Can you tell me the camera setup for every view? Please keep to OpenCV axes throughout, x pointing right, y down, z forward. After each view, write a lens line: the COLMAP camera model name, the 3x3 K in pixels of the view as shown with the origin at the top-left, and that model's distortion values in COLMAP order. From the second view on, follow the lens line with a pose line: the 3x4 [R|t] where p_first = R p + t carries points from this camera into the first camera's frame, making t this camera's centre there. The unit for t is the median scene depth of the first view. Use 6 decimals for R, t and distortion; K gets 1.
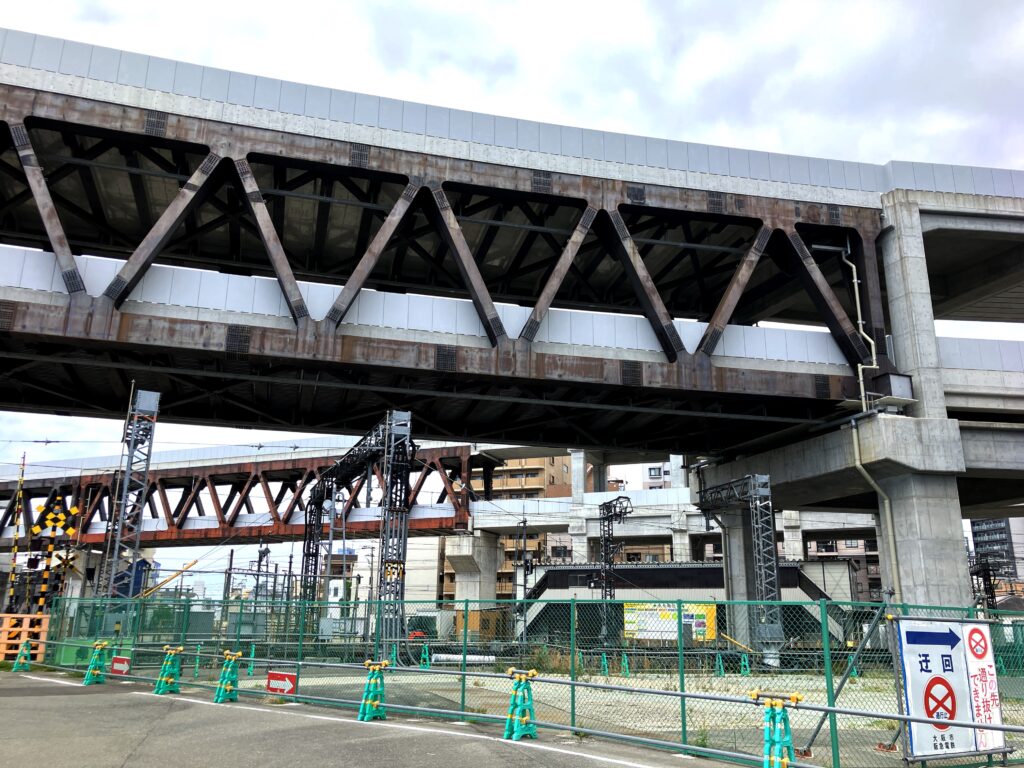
lens RADIAL K [[839.7, 0, 511.6], [0, 839.7, 384.5], [0, 0, 1]] dist [0.047121, -0.047383]
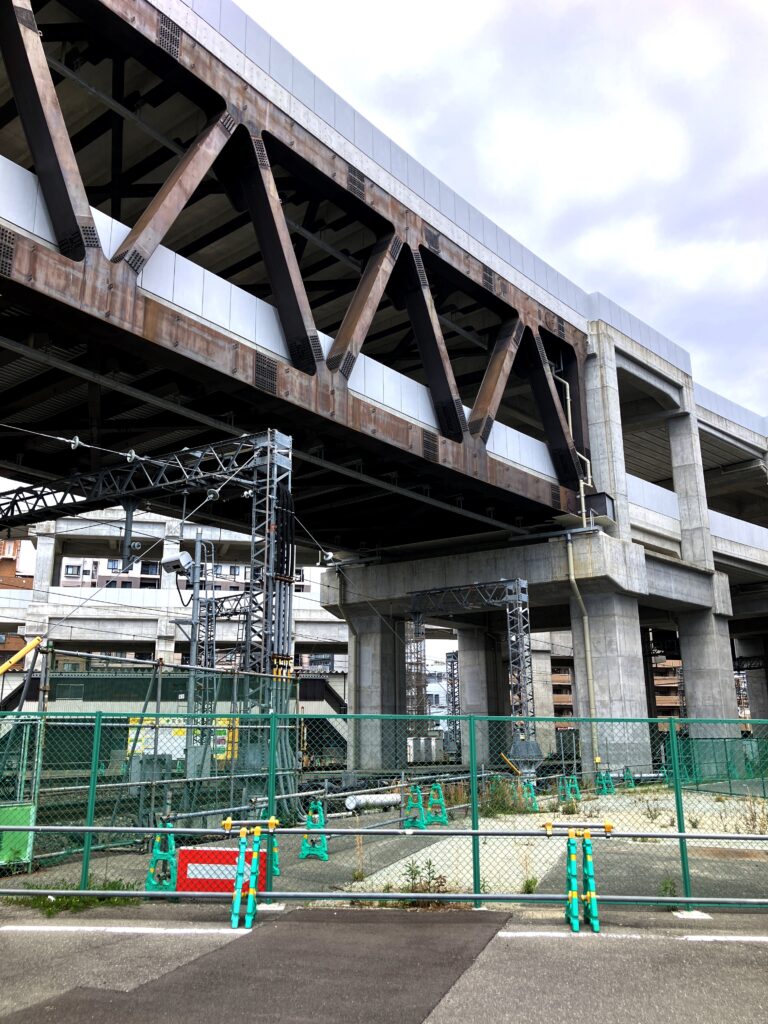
lens RADIAL K [[836.8, 0, 379.8], [0, 836.8, 510.1], [0, 0, 1]] dist [0.098778, -0.211777]
pose [[0.790510, 0.144610, 0.595132, -0.383236], [-0.152763, 0.987568, -0.037054, 0.088252], [-0.593092, -0.061622, 0.802773, 0.350693]]
